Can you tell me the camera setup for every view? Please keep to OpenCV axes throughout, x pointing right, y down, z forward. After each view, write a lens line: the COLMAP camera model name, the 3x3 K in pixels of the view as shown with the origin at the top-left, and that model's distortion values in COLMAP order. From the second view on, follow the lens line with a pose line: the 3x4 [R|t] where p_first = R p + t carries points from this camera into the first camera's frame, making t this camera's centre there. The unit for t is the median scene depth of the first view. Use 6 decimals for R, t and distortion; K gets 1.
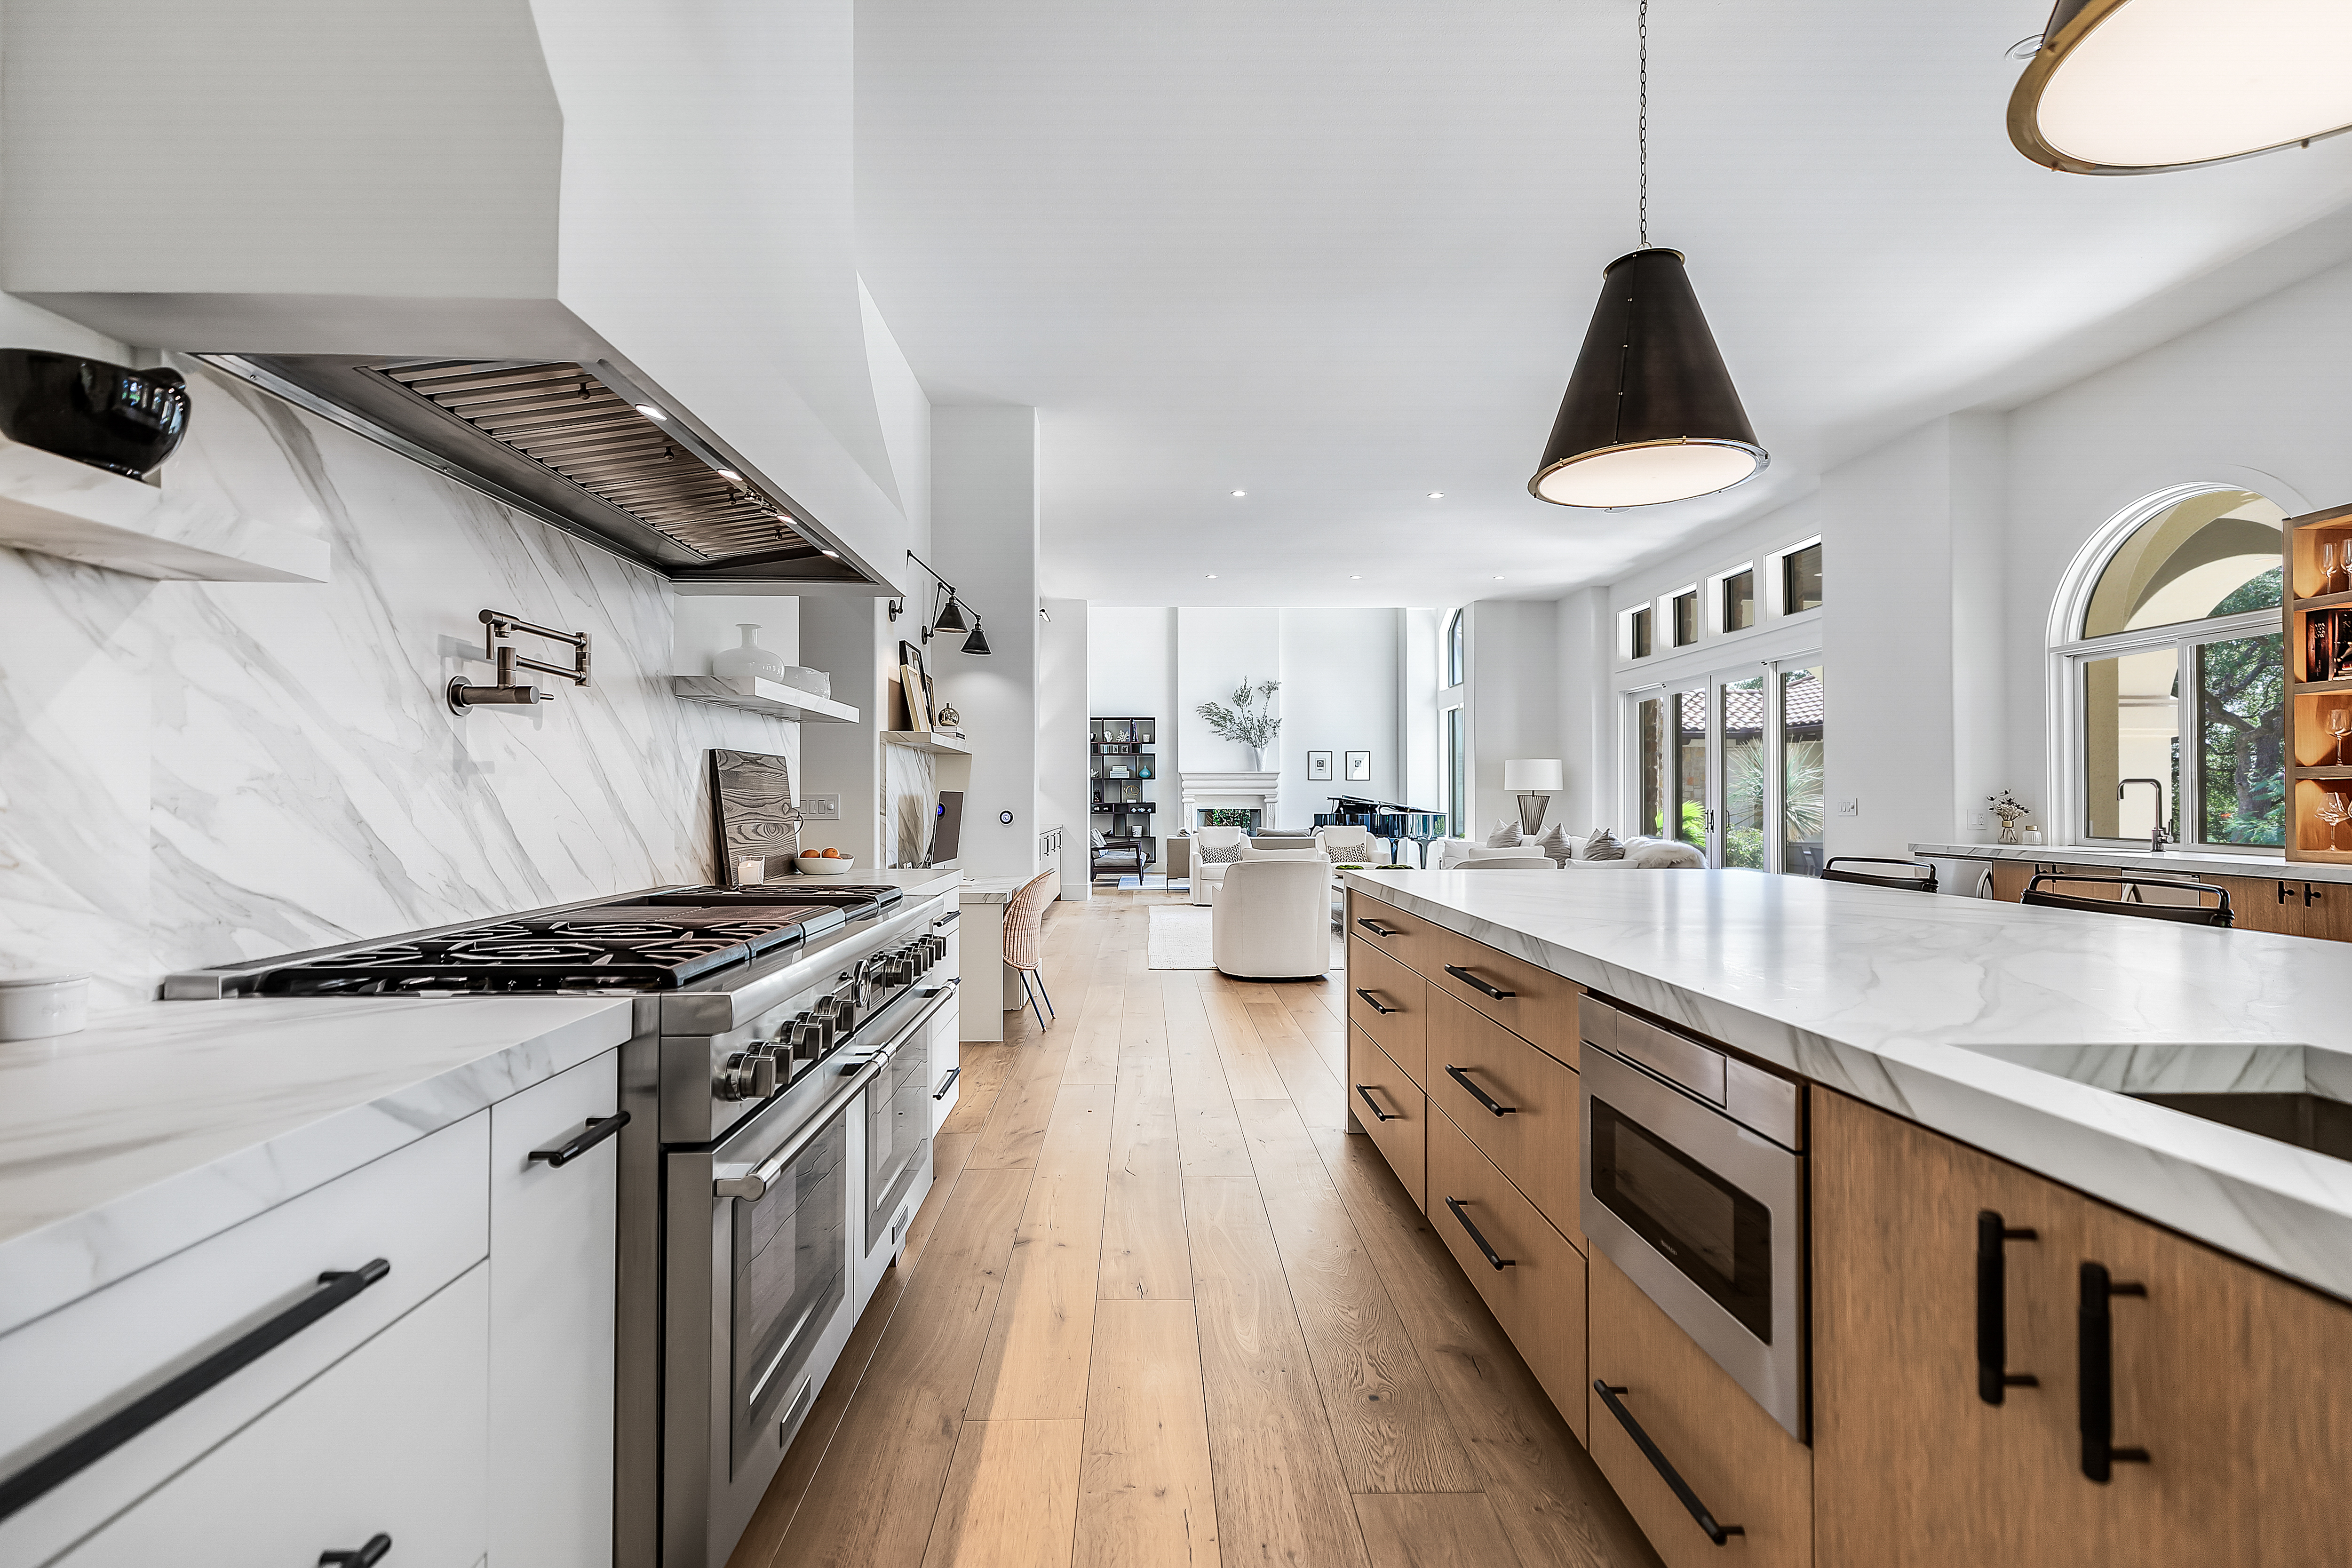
lens RADIAL K [[1062.4, 0, 1171.3], [0, 1062.4, 784.1], [0, 0, 1]] dist [0.009057, -0.001100]
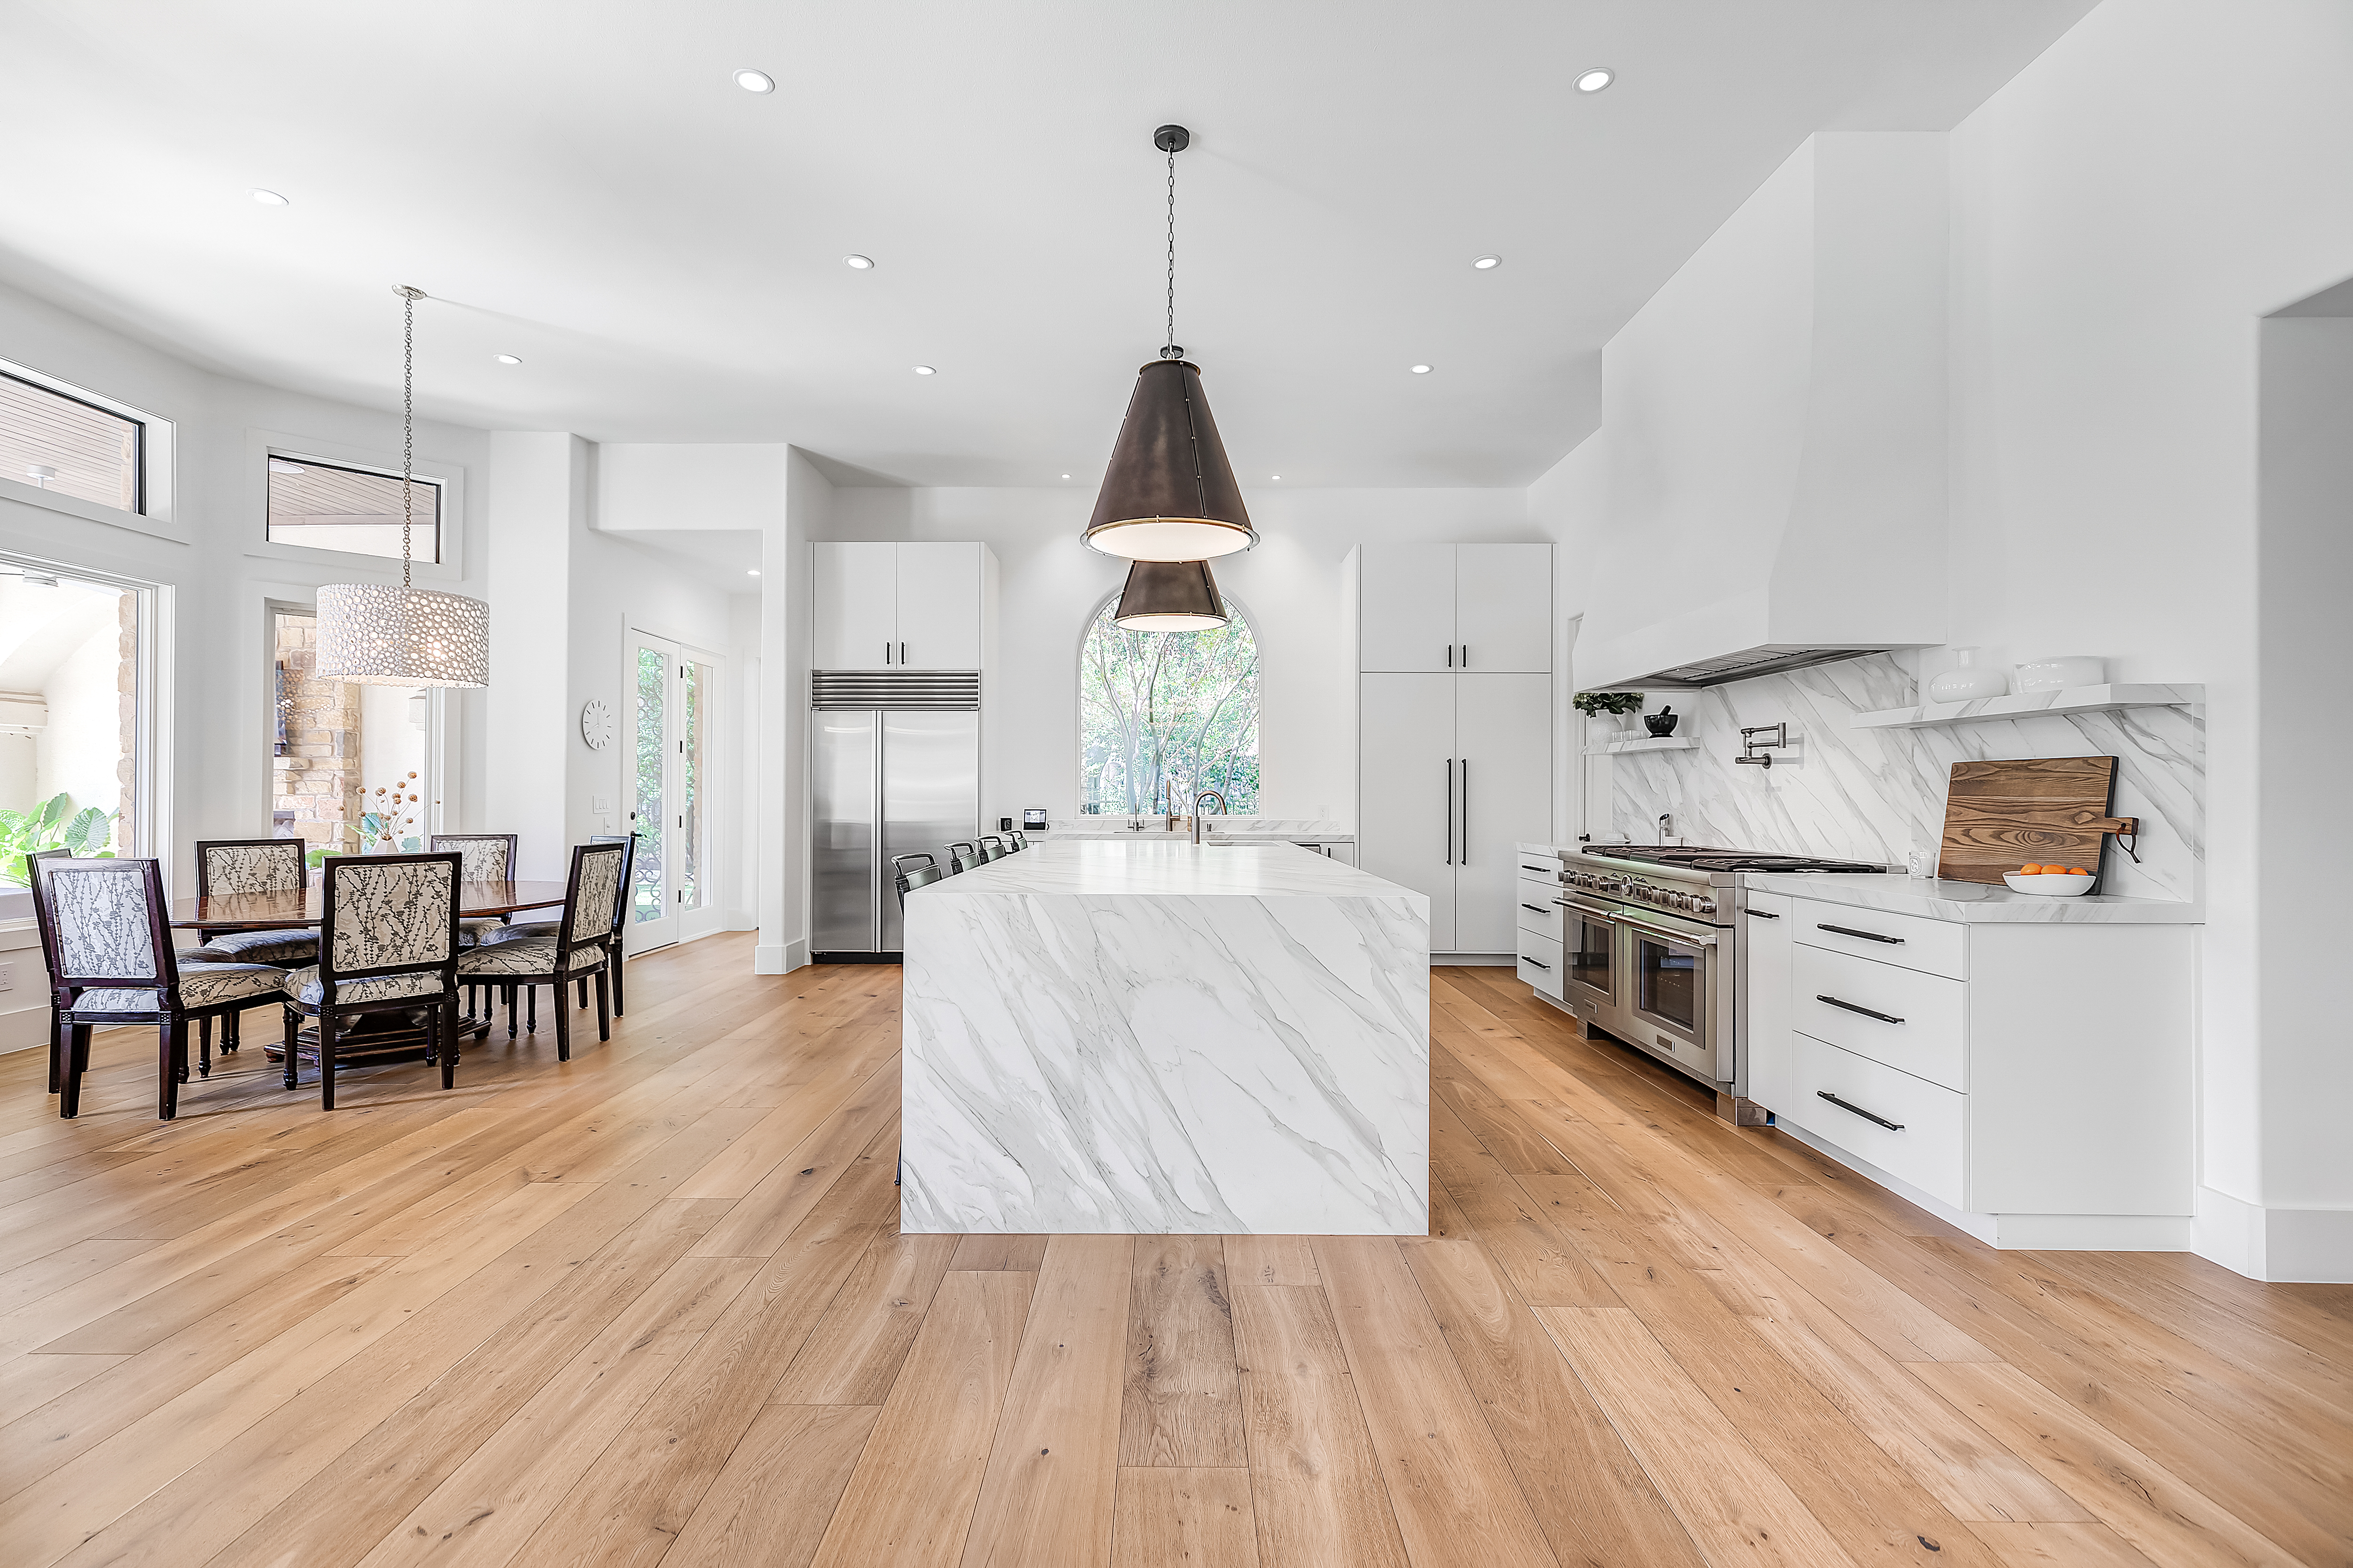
lens RADIAL K [[1062.8, 0, 1171.0], [0, 1062.8, 784.1], [0, 0, 1]] dist [0.009057, -0.001100]
pose [[-0.999815, 0.001289, 0.019217, 0.071334], [0.000856, 0.999746, -0.022530, 0.002781], [-0.019241, -0.022510, -0.999561, 0.374630]]
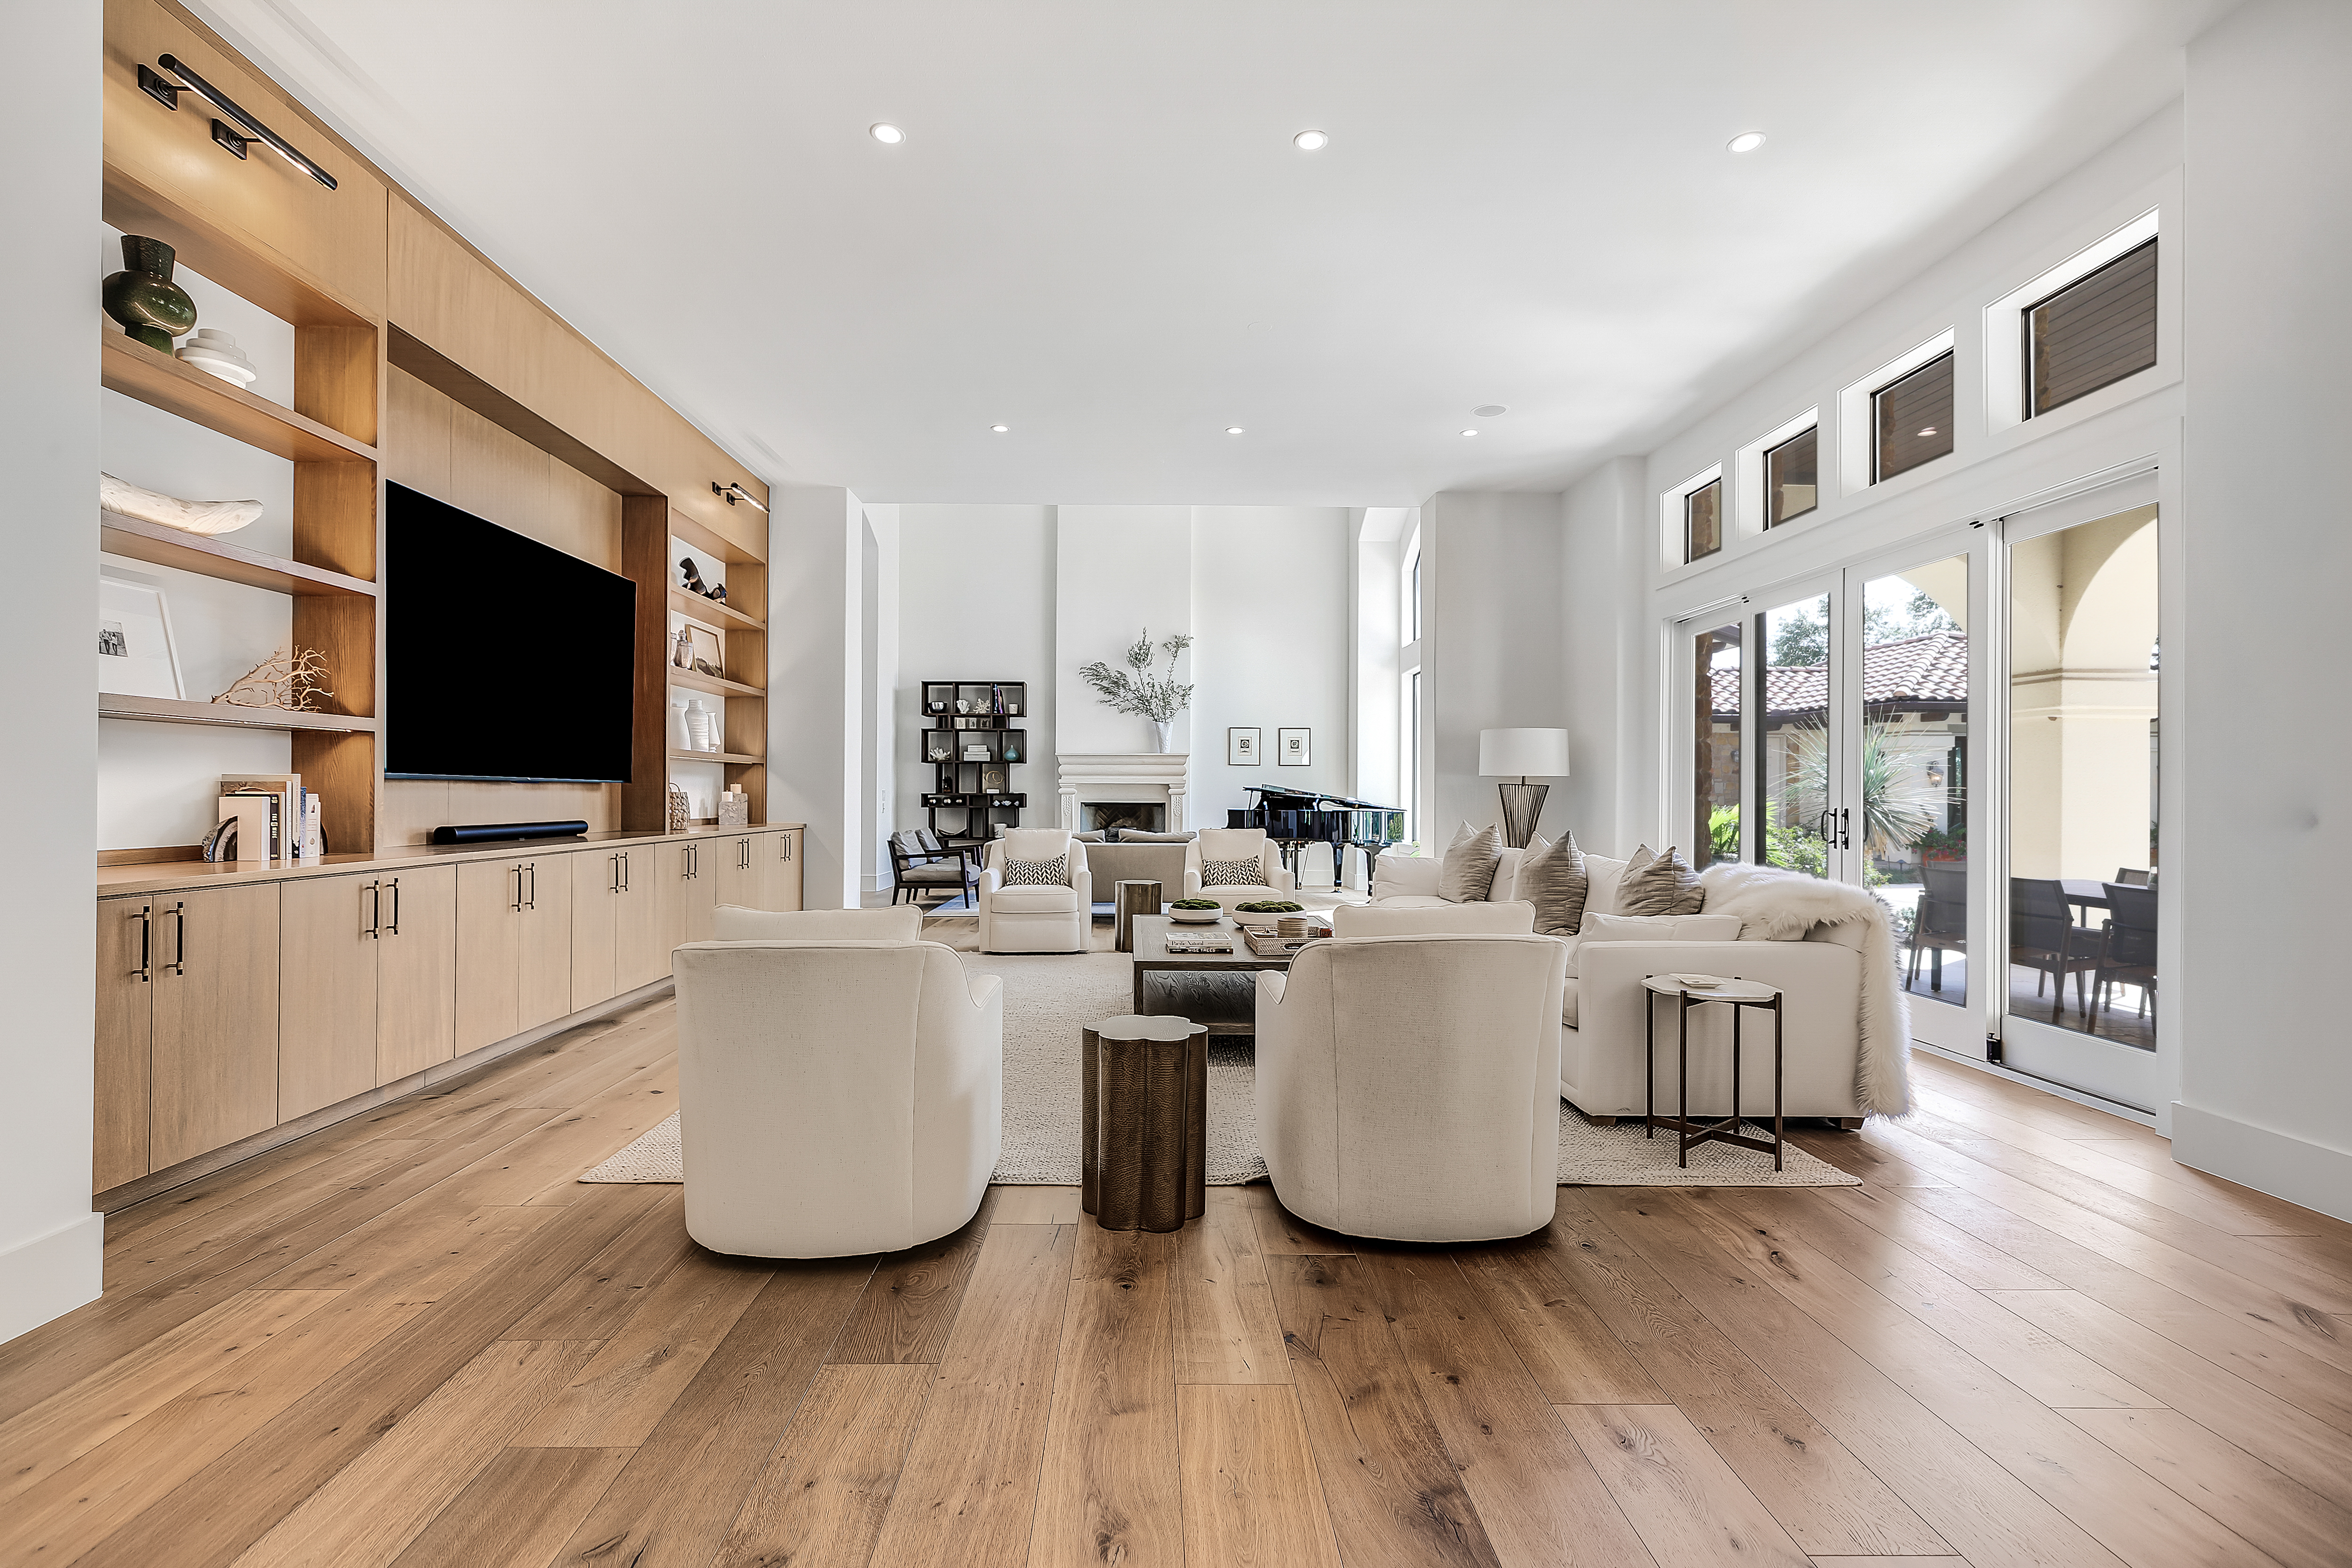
lens RADIAL K [[1062.3, 0, 1137.5], [0, 1062.3, 790.8], [0, 0, 1]] dist [0.009057, -0.001100]
pose [[0.999765, 0.006395, -0.020732, 0.085521], [-0.006131, 0.999899, 0.012792, 0.005231], [0.020812, -0.012662, 0.999703, 0.248685]]
